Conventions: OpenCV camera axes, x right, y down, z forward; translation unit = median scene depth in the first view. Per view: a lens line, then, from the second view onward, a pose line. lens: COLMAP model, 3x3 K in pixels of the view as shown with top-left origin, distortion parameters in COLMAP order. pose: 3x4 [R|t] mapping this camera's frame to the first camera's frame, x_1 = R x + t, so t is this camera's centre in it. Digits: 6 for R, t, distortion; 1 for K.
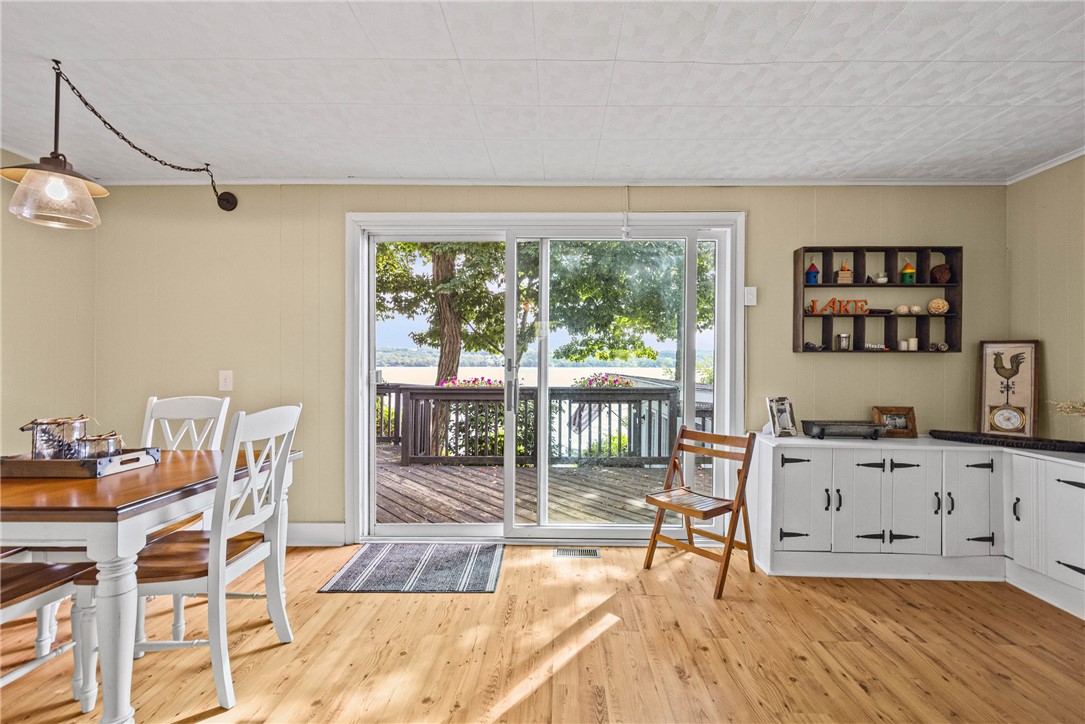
lens RADIAL K [[439.9, 0, 544.5], [0, 439.9, 361.8], [0, 0, 1]] dist [-0.010413, 0.000388]
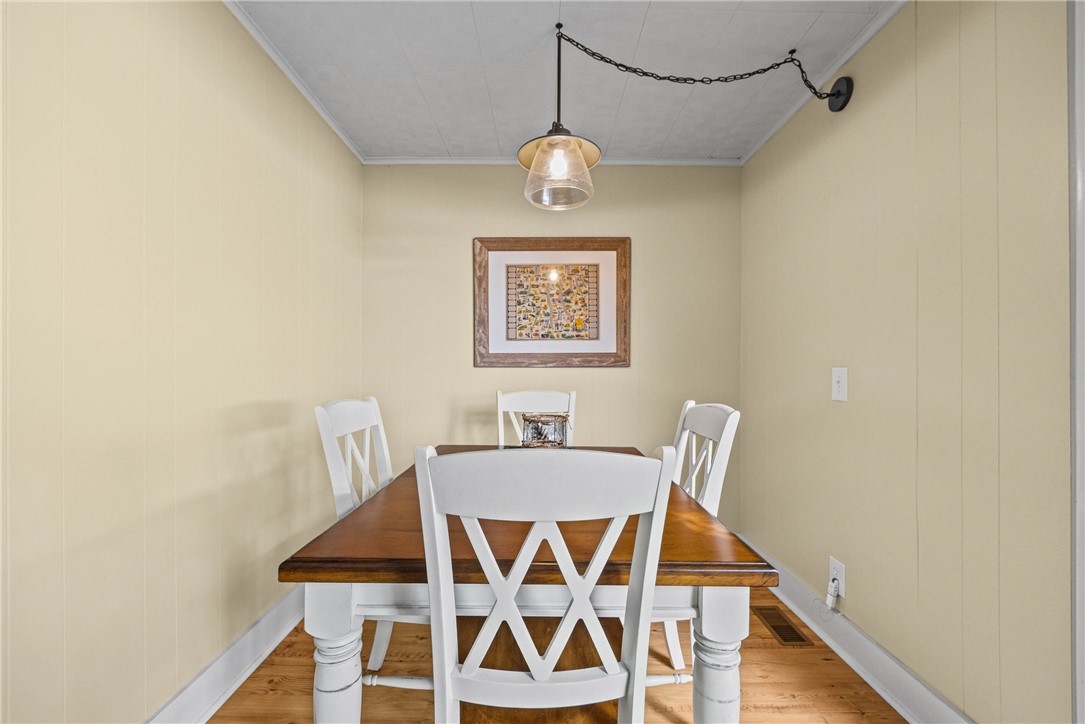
lens RADIAL K [[439.9, 0, 542.8], [0, 439.9, 363.4], [0, 0, 1]] dist [-0.010413, 0.000388]
pose [[0.029884, -0.000117, -0.999553, -0.163244], [0.002895, 0.999996, -0.000030, 0.018821], [0.999549, -0.002893, 0.029884, 0.762344]]
